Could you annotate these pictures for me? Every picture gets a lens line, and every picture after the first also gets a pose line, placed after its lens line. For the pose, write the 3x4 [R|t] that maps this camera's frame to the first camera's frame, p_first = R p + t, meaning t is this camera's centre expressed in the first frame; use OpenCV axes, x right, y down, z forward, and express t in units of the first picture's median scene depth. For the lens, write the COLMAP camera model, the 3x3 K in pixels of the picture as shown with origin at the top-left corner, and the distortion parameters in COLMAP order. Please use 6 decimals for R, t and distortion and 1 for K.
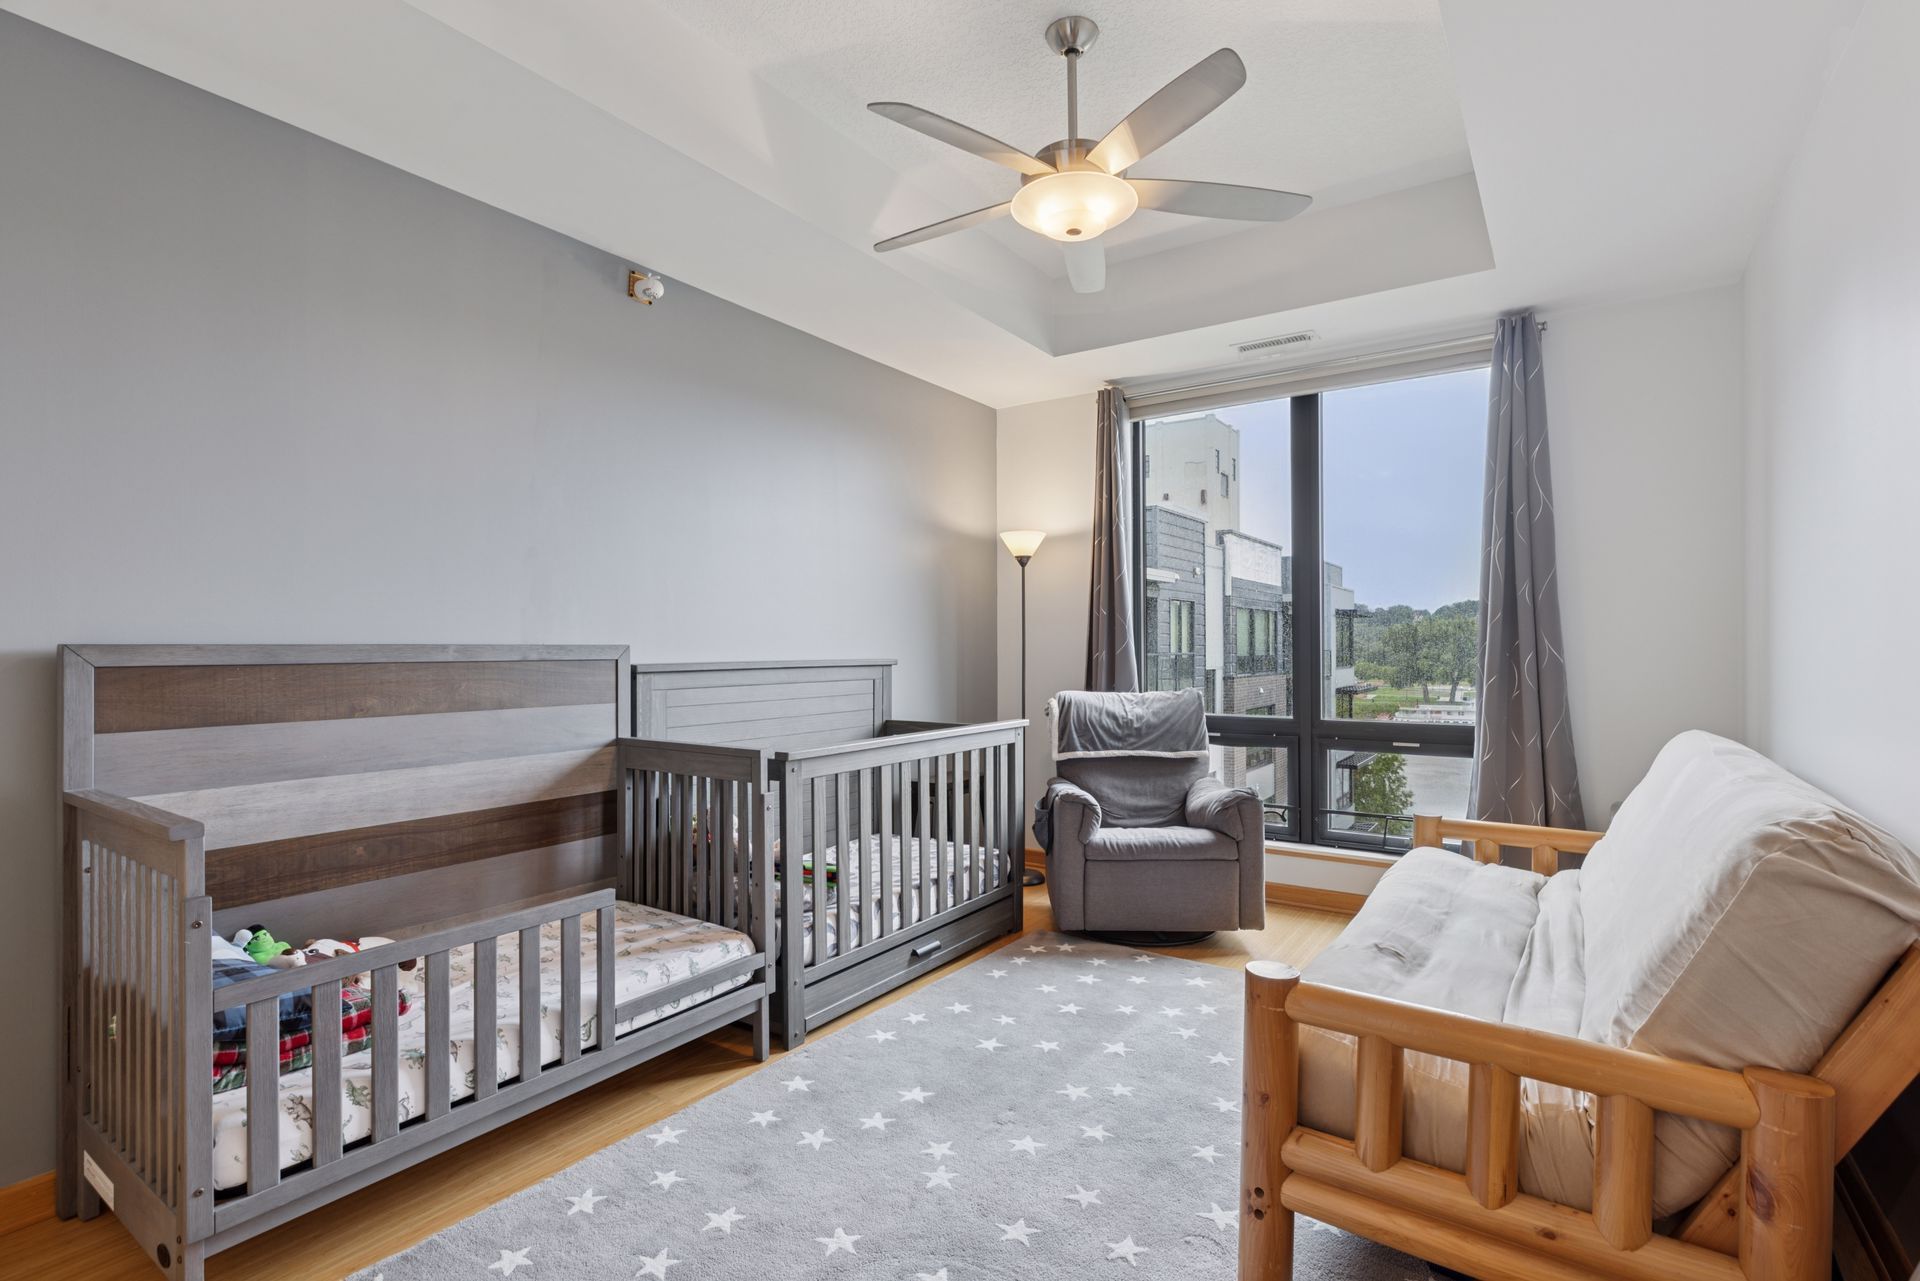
lens RADIAL K [[914.6, 0, 960.0], [0, 914.6, 640.5], [0, 0, 1]] dist [-0.011435, 0.000510]
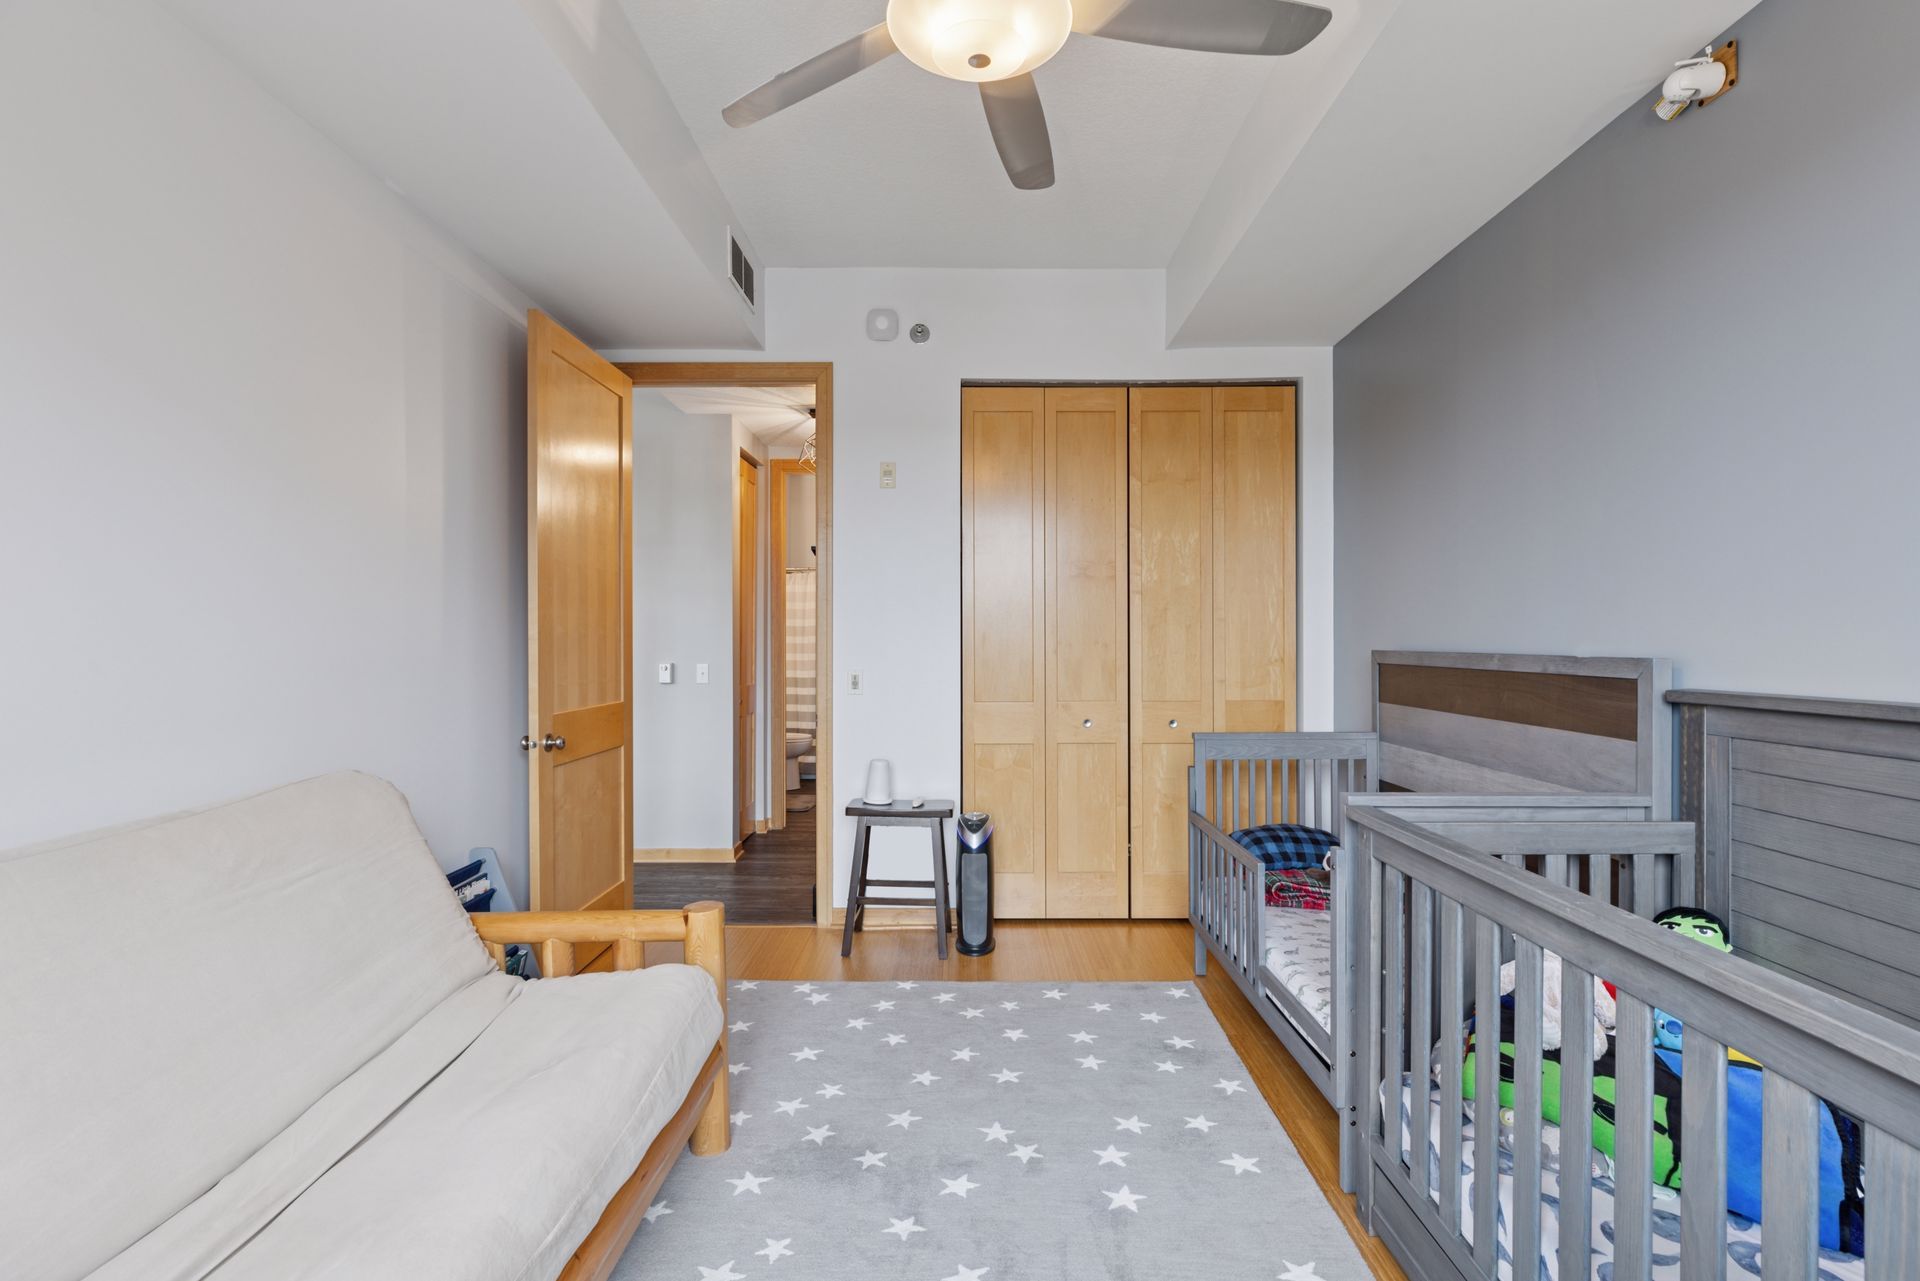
lens RADIAL K [[907.4, 0, 974.1], [0, 907.4, 628.0], [0, 0, 1]] dist [-0.002153, 0.000263]
pose [[-0.827307, -0.000296, -0.561750, 0.559769], [0.007517, 0.999904, -0.011598, -0.018489], [0.561700, -0.013817, -0.827226, 1.703346]]
